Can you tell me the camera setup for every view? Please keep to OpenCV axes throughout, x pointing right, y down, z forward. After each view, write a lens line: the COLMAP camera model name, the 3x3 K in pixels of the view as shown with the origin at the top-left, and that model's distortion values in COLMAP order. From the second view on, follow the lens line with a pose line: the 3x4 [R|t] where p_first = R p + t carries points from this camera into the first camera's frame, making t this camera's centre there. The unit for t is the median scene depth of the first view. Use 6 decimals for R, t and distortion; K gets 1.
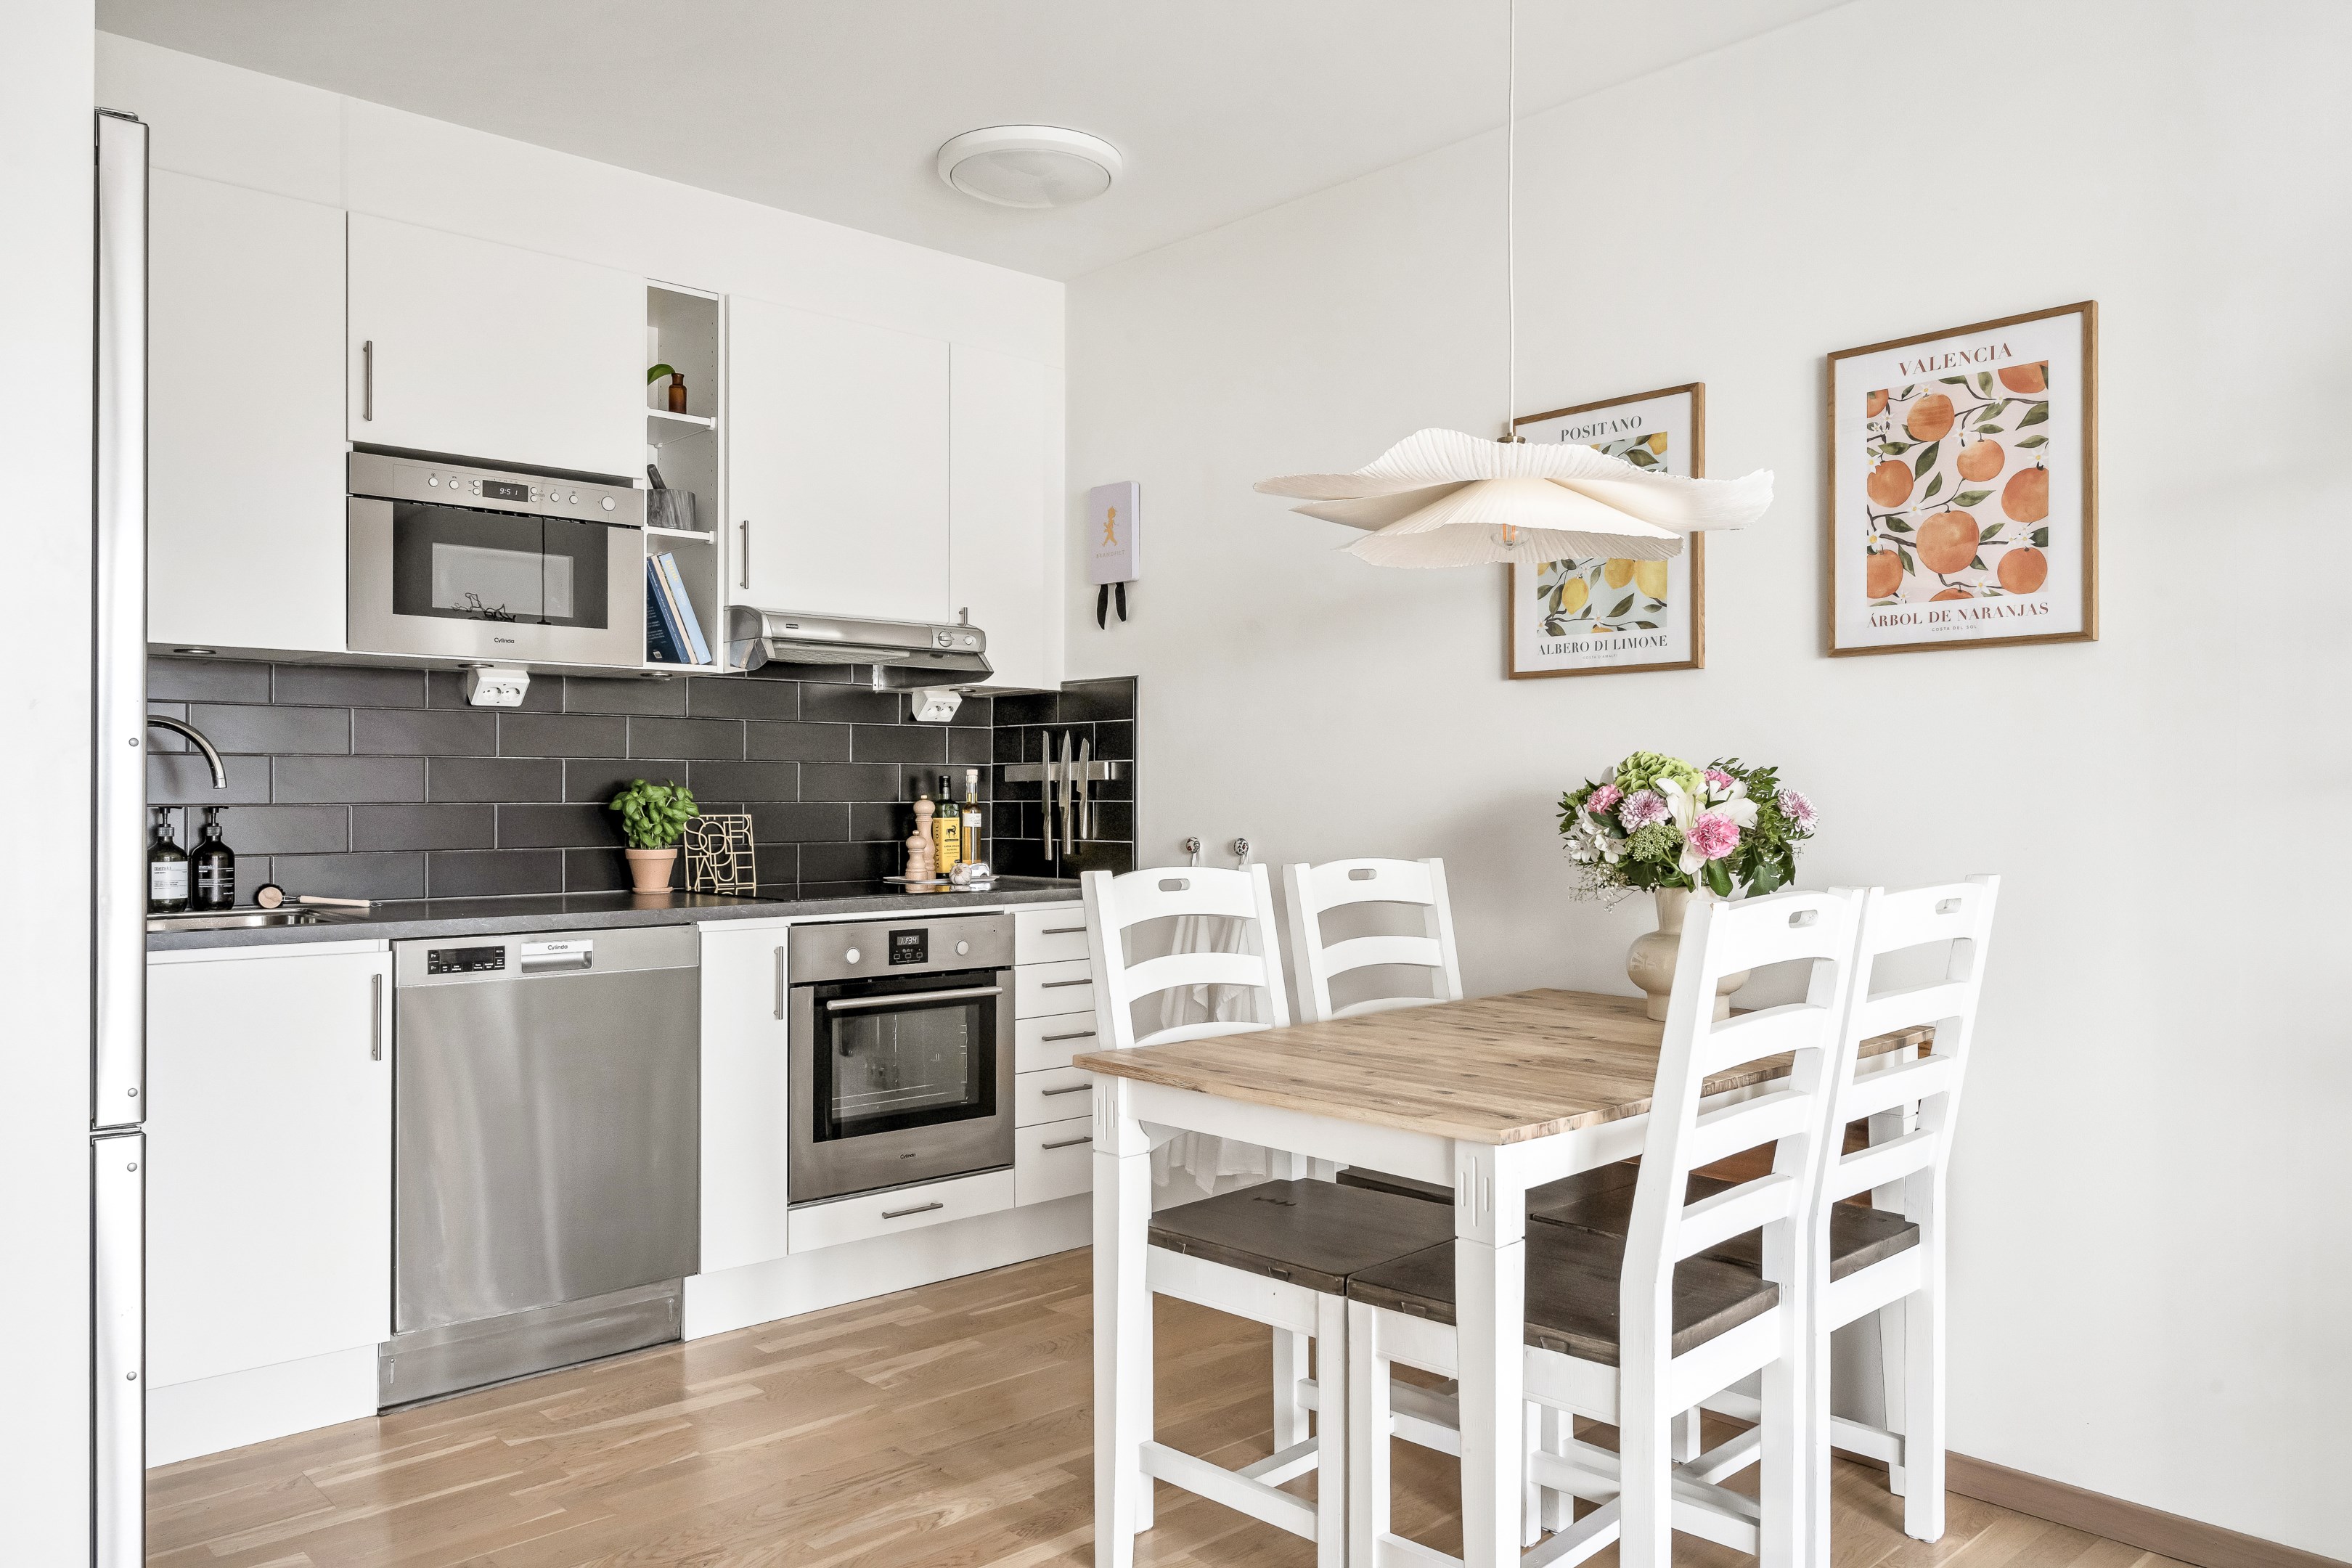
lens RADIAL K [[1722.1, 0, 1175.5], [0, 1722.1, 792.6], [0, 0, 1]] dist [0.002203, -0.006770]
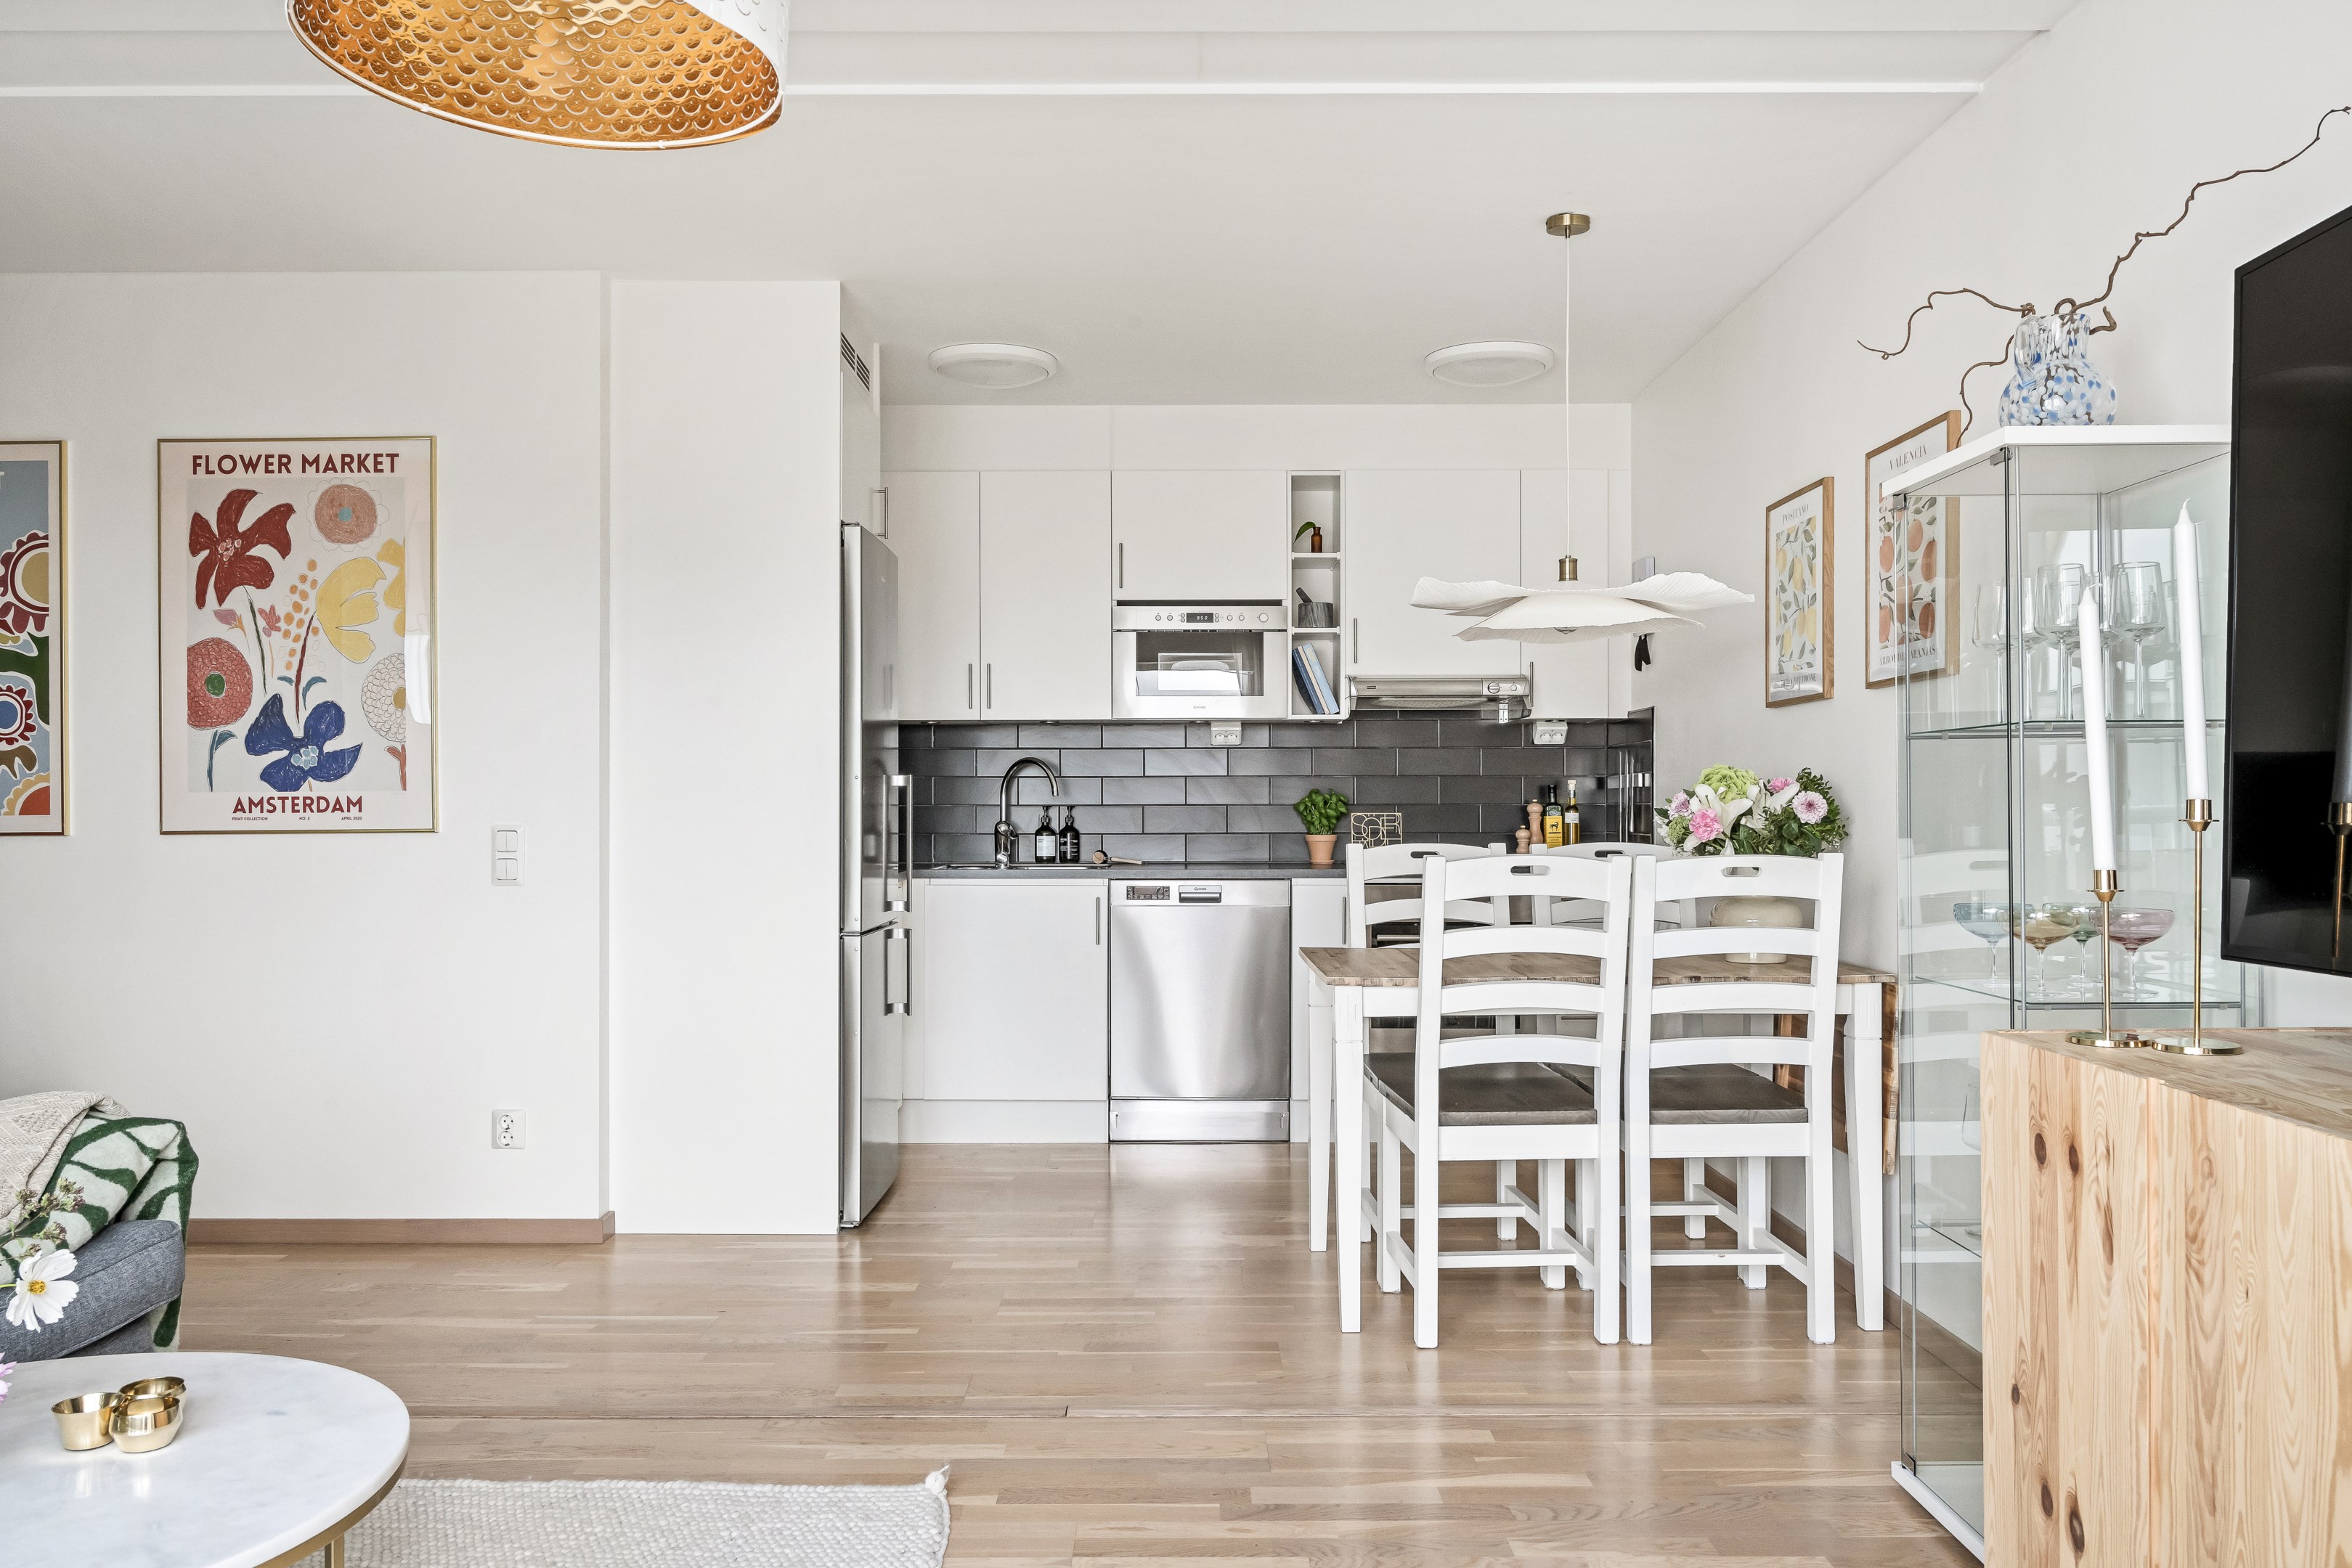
lens RADIAL K [[1721.8, 0, 1180.3], [0, 1721.8, 798.8], [0, 0, 1]] dist [0.002203, -0.006770]
pose [[0.740238, -0.003217, -0.672337, 0.707766], [0.002424, 0.999995, -0.002116, 0.004140], [0.672341, -0.000063, 0.740242, -0.245598]]
